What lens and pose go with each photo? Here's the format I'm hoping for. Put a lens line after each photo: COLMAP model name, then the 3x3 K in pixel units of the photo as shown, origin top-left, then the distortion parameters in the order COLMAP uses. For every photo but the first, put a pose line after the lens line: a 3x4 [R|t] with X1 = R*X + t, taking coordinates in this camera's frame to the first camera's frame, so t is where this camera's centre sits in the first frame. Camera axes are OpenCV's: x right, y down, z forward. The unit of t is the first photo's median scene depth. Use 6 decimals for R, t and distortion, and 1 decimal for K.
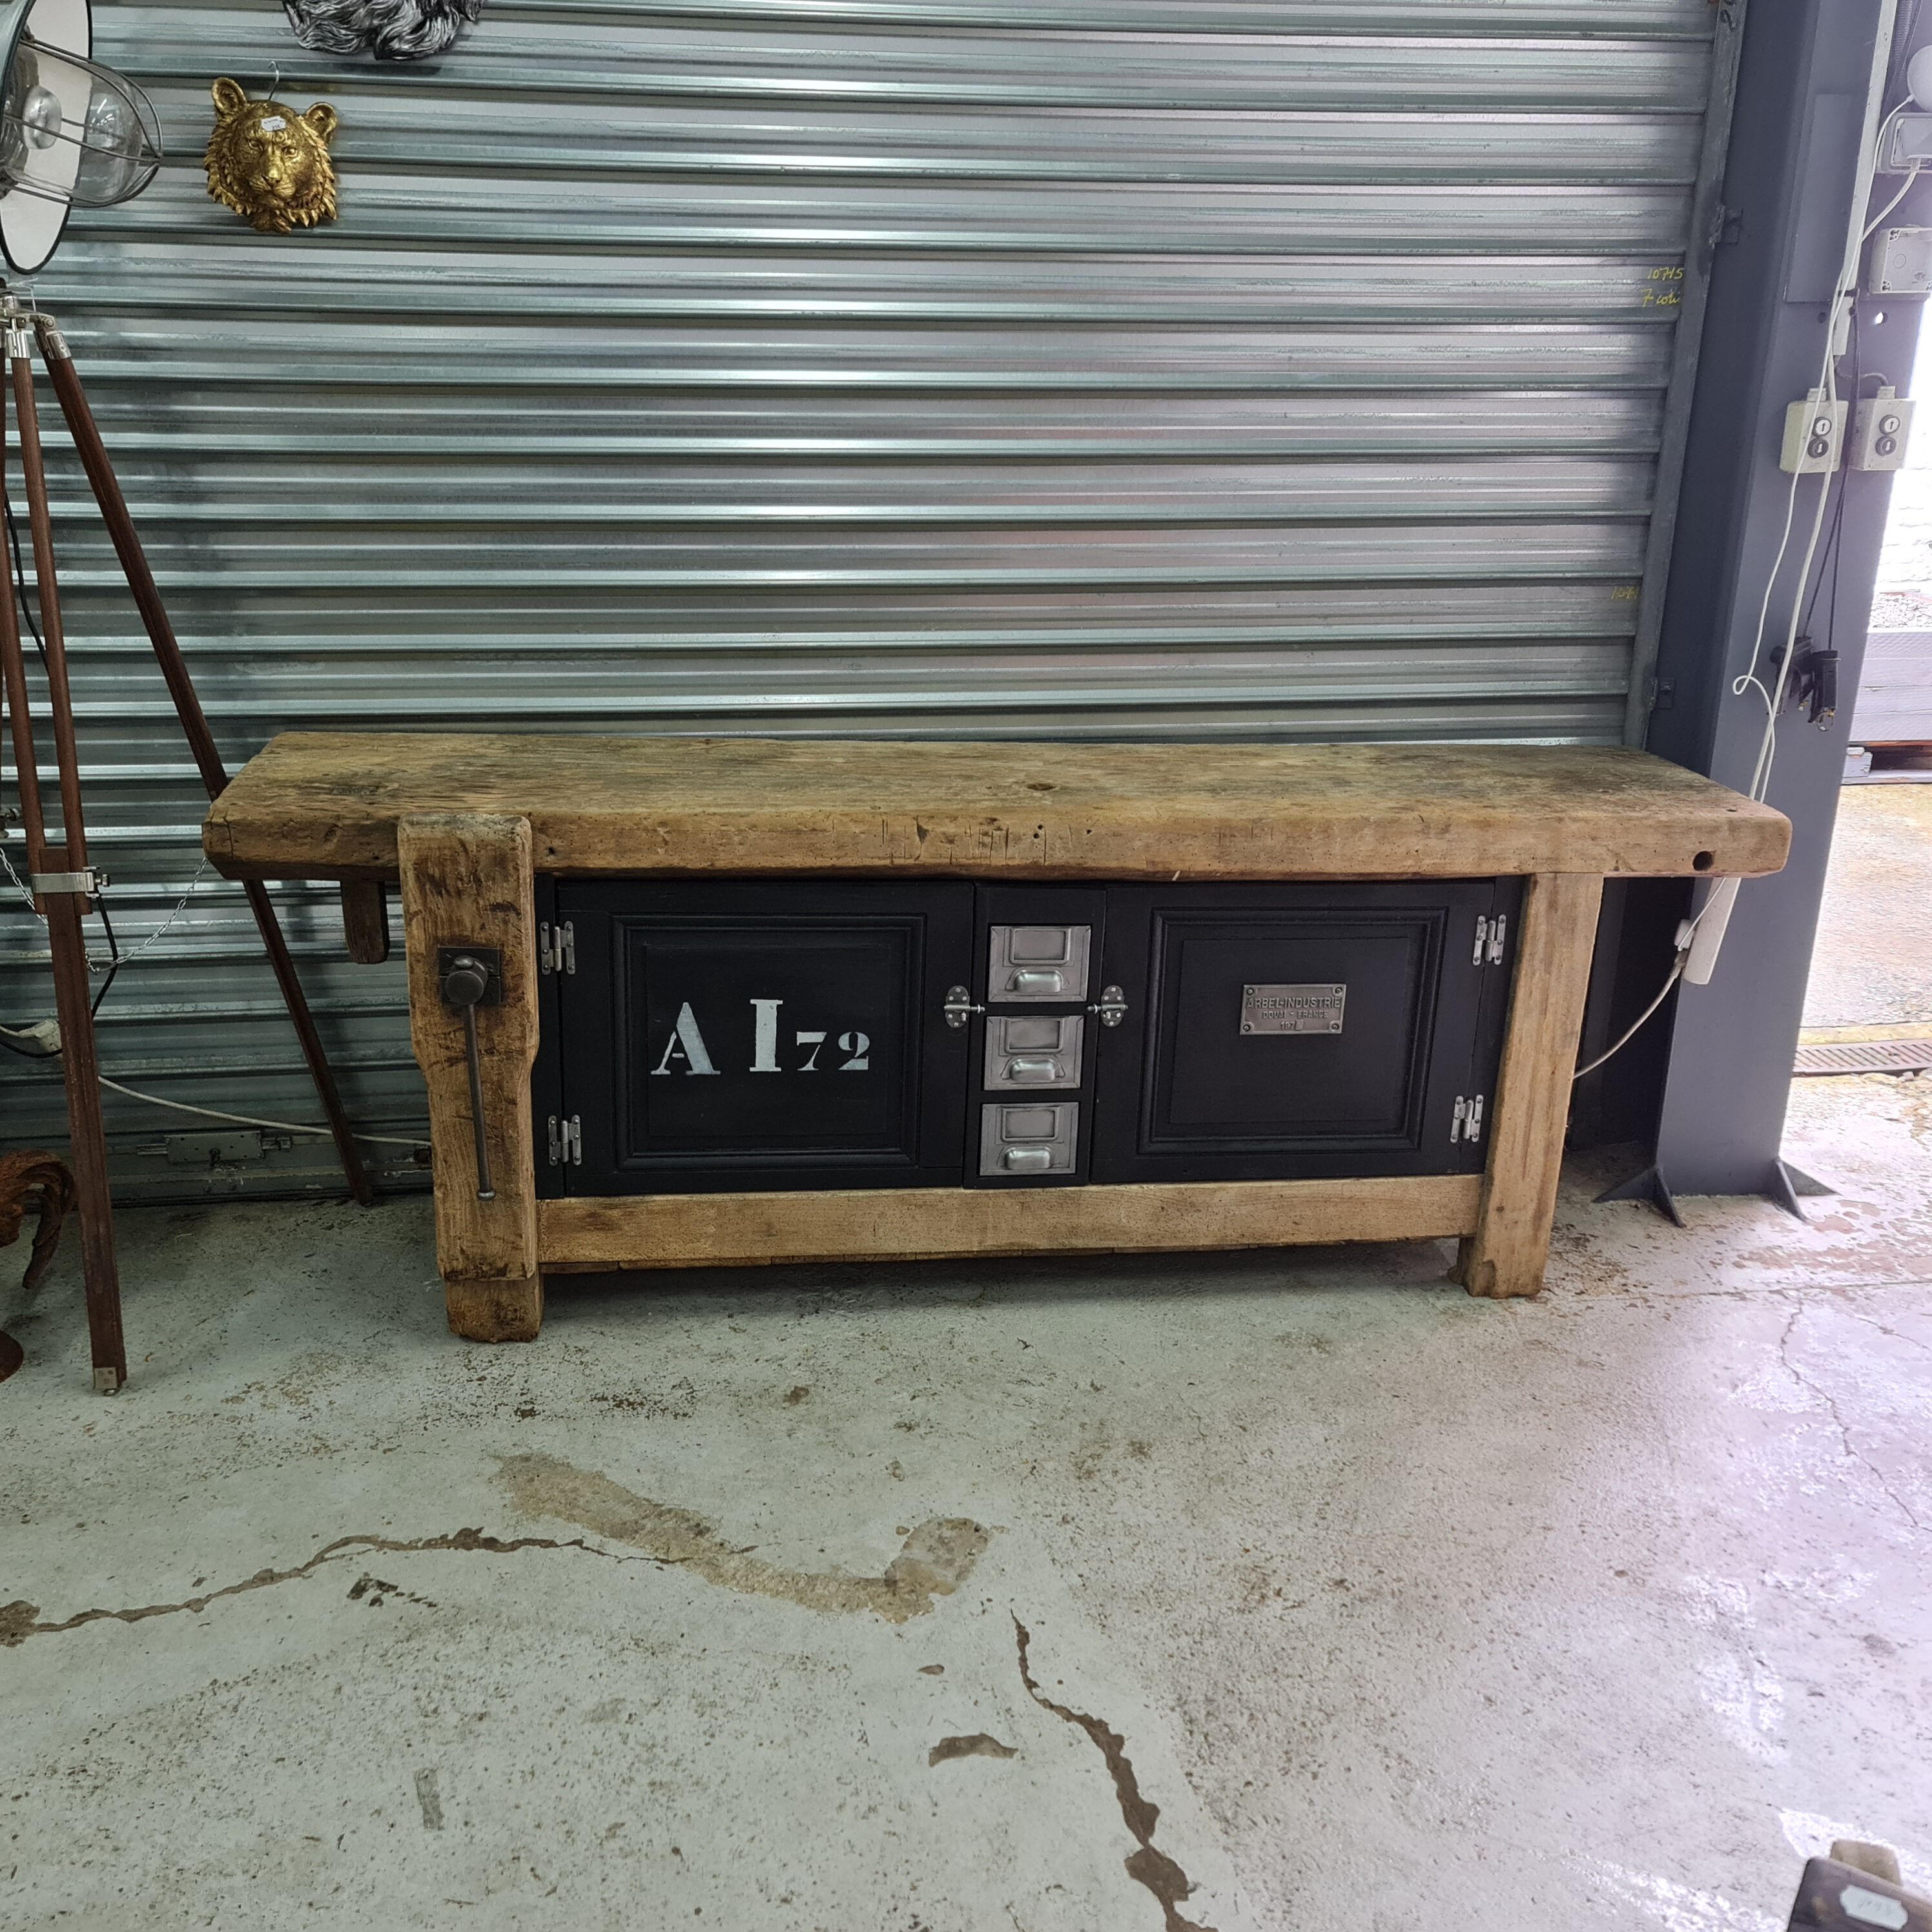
lens RADIAL K [[1846.5, 0, 986.9], [0, 1846.5, 967.4], [0, 0, 1]] dist [0.088815, -0.073870]
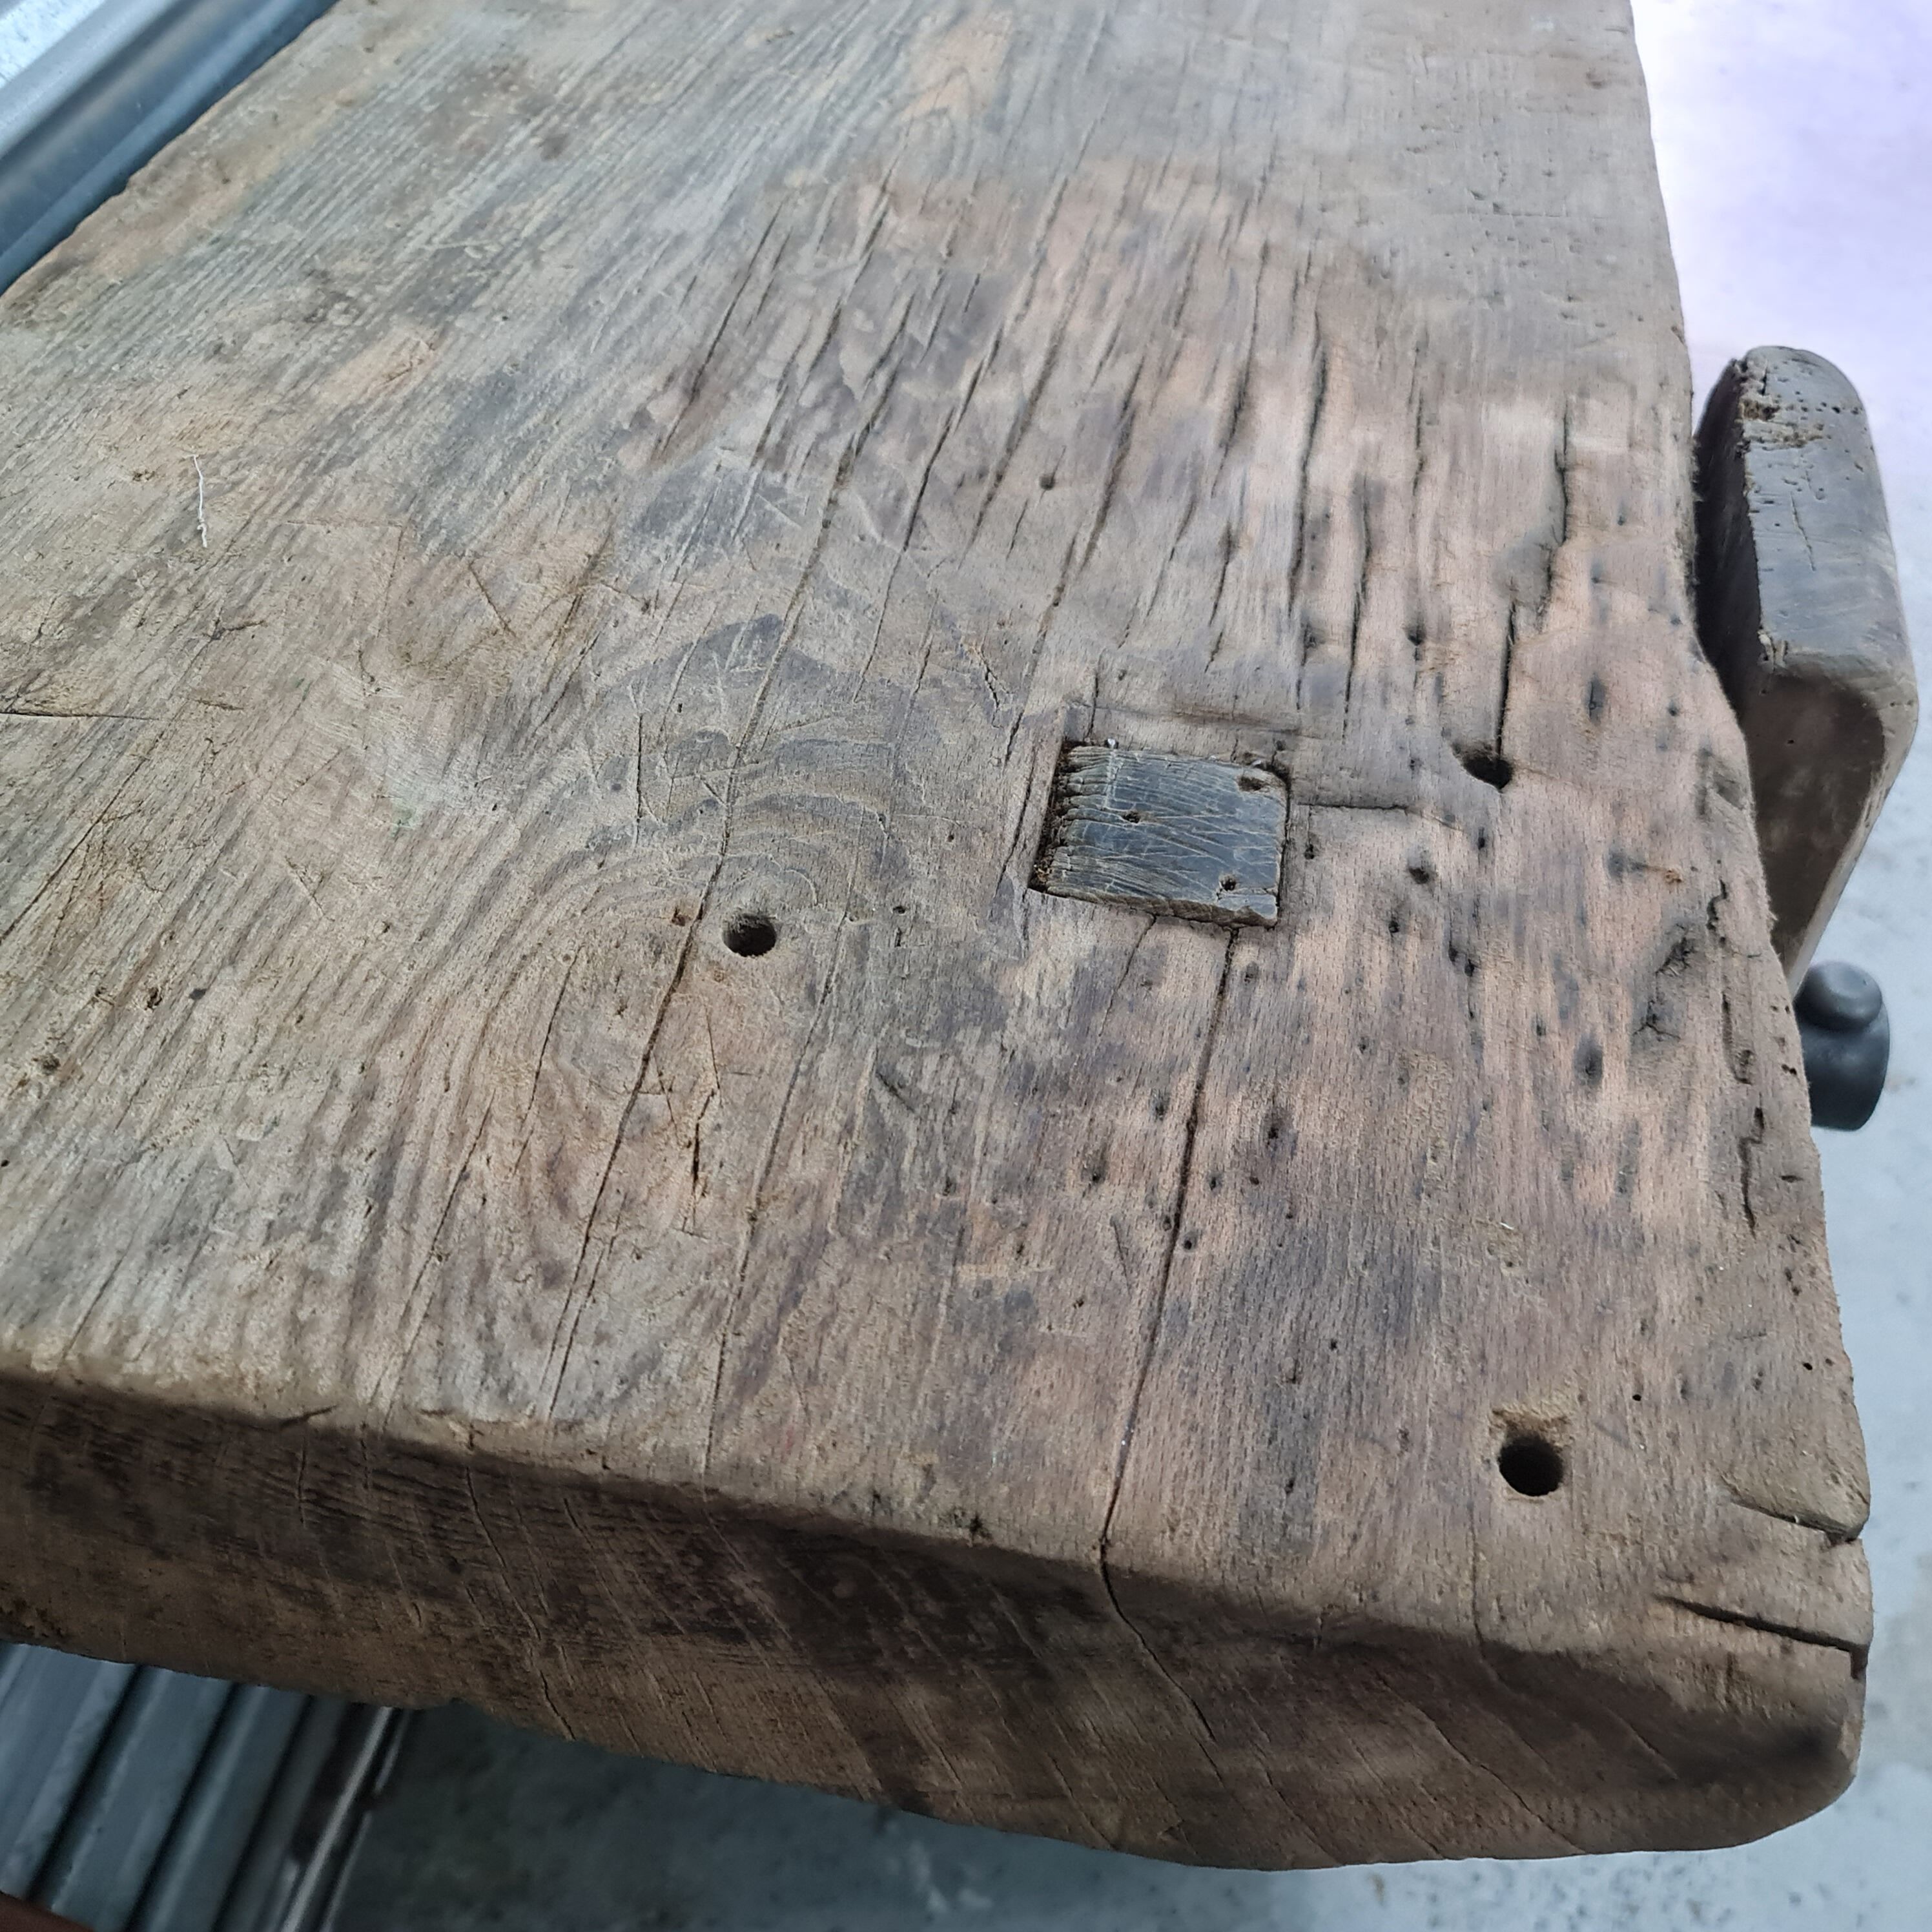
lens RADIAL K [[1887.4, 0, 950.5], [0, 1887.4, 934.6], [0, 0, 1]] dist [0.048263, -0.018570]
pose [[0.310279, -0.700824, 0.642318, -0.438131], [0.317245, 0.713266, 0.624985, -0.188098], [-0.896149, 0.009852, 0.443645, 0.911249]]
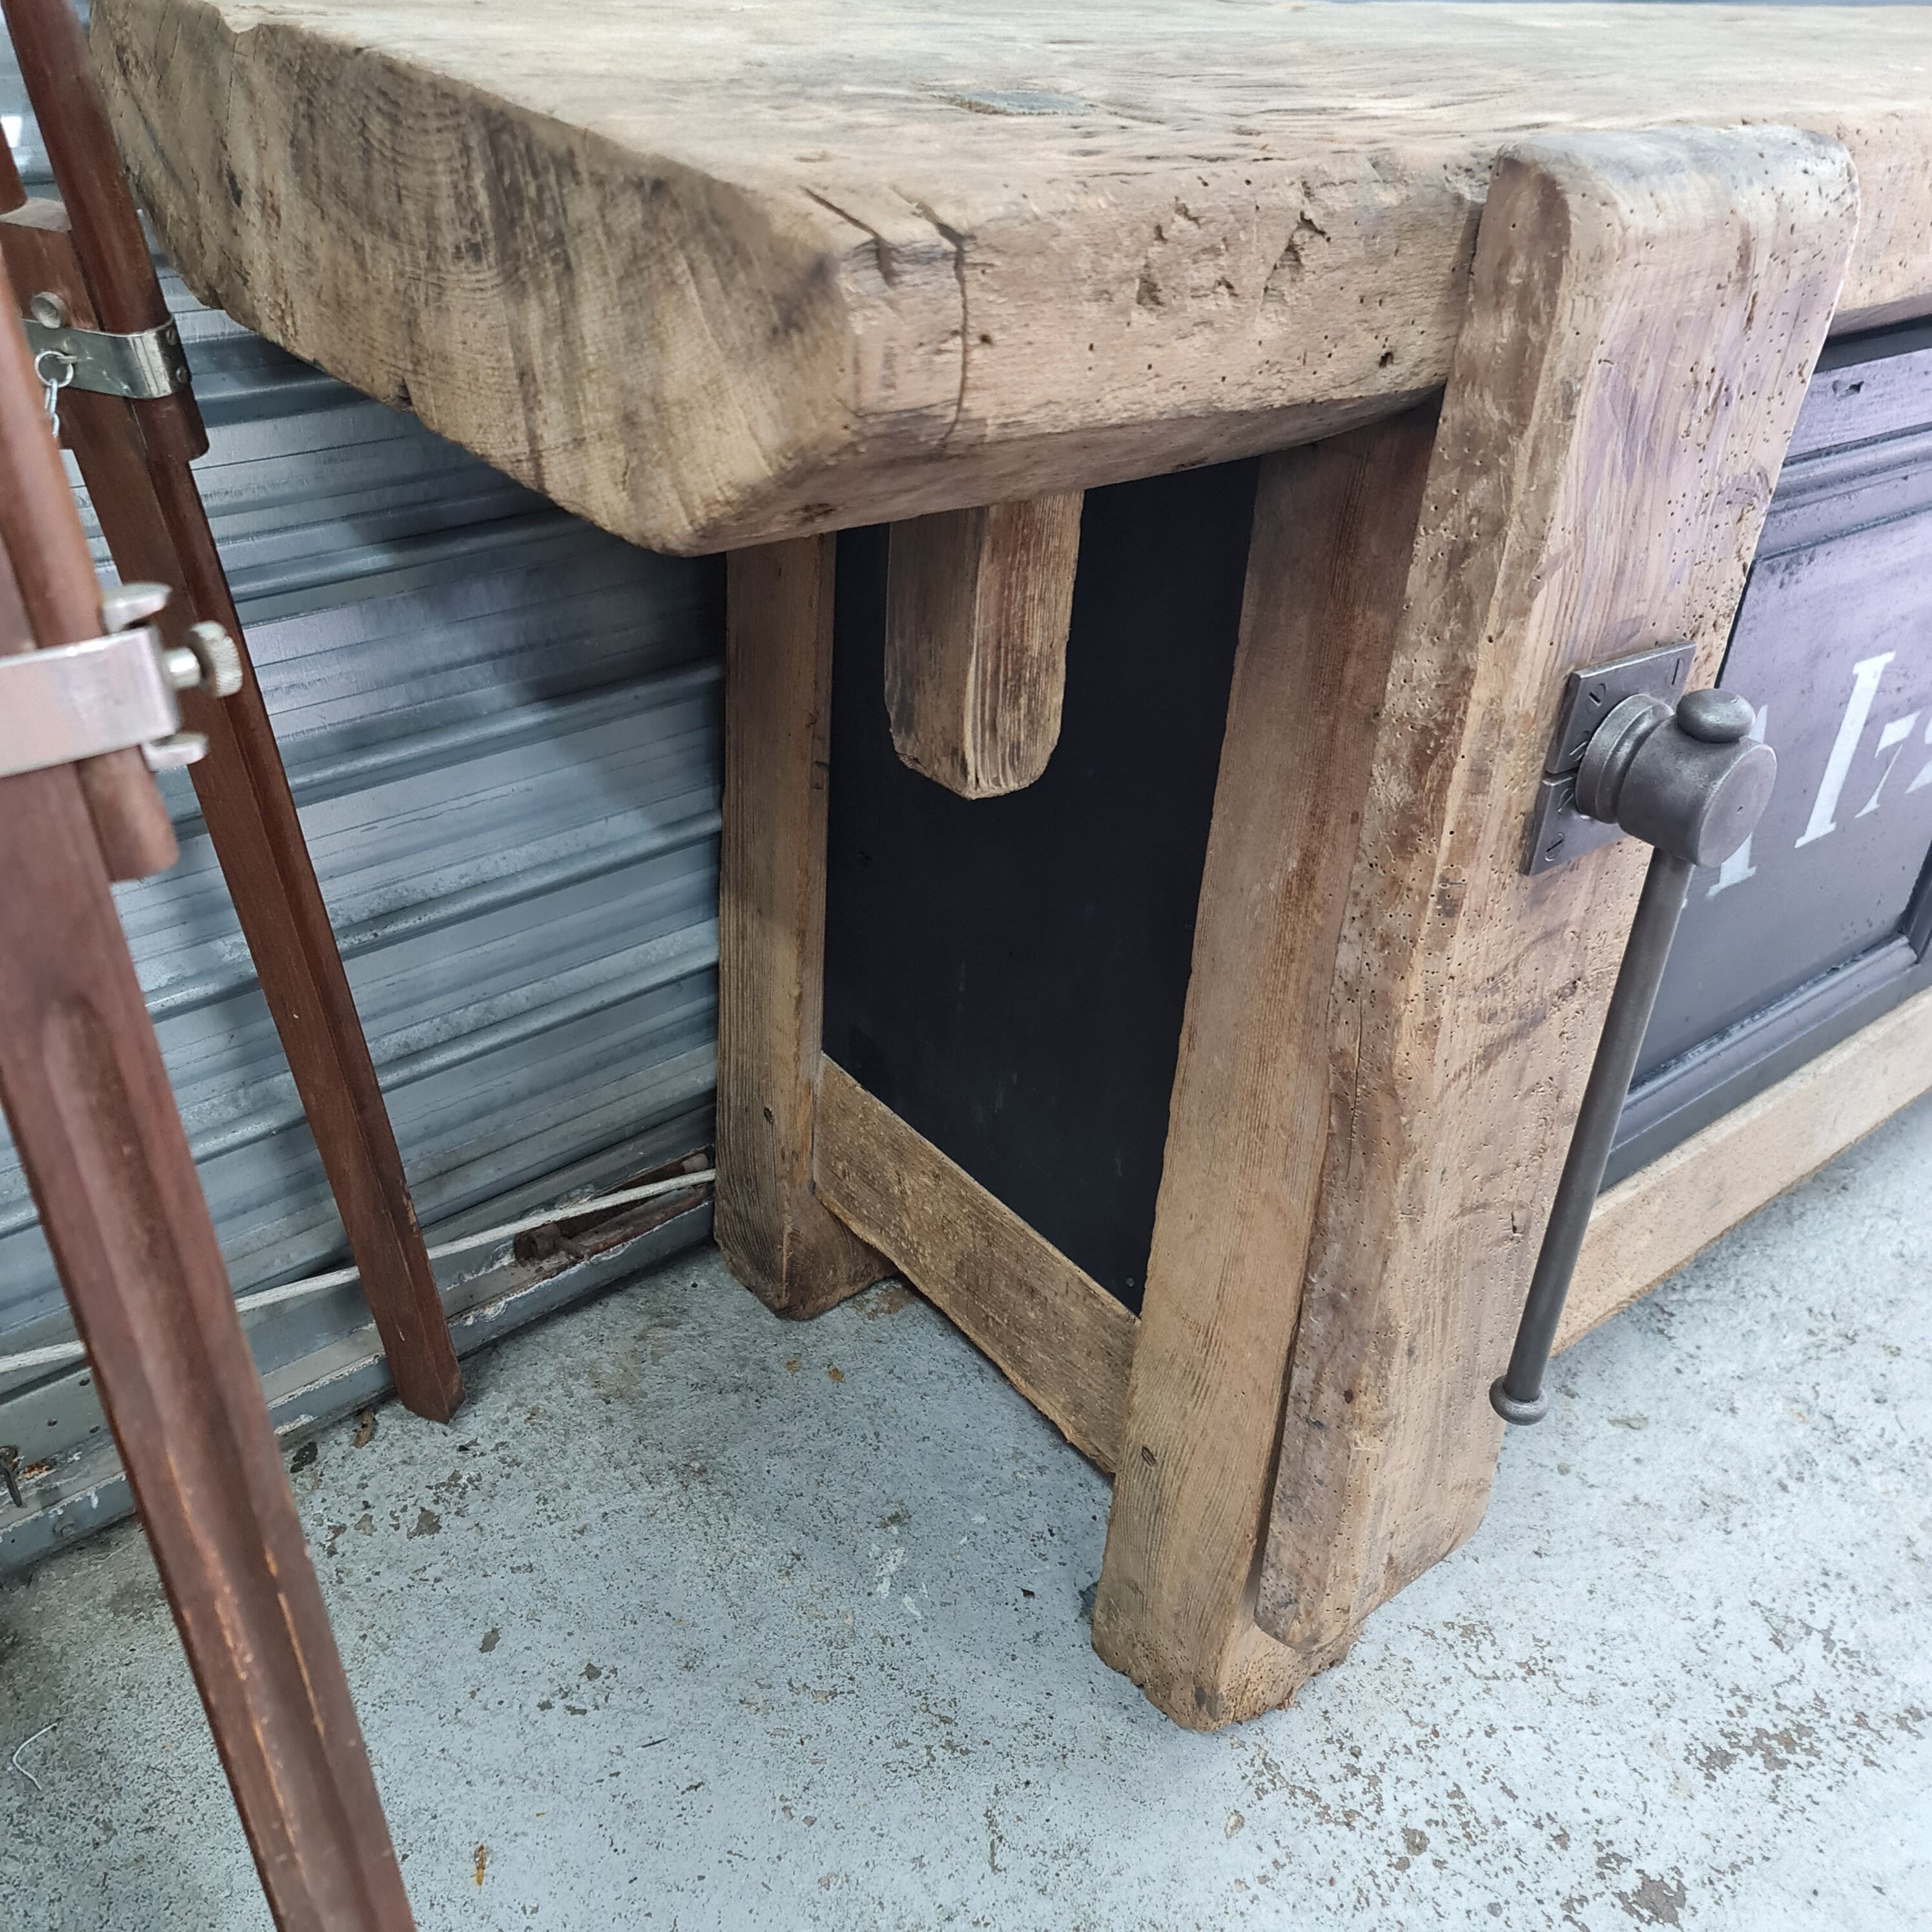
lens RADIAL K [[1887.4, 0, 950.5], [0, 1887.4, 934.6], [0, 0, 1]] dist [0.048263, -0.018570]
pose [[0.840242, -0.254080, 0.478995, -0.474592], [0.144699, 0.956448, 0.253513, -0.053971], [-0.522547, -0.143703, 0.840413, 0.753110]]
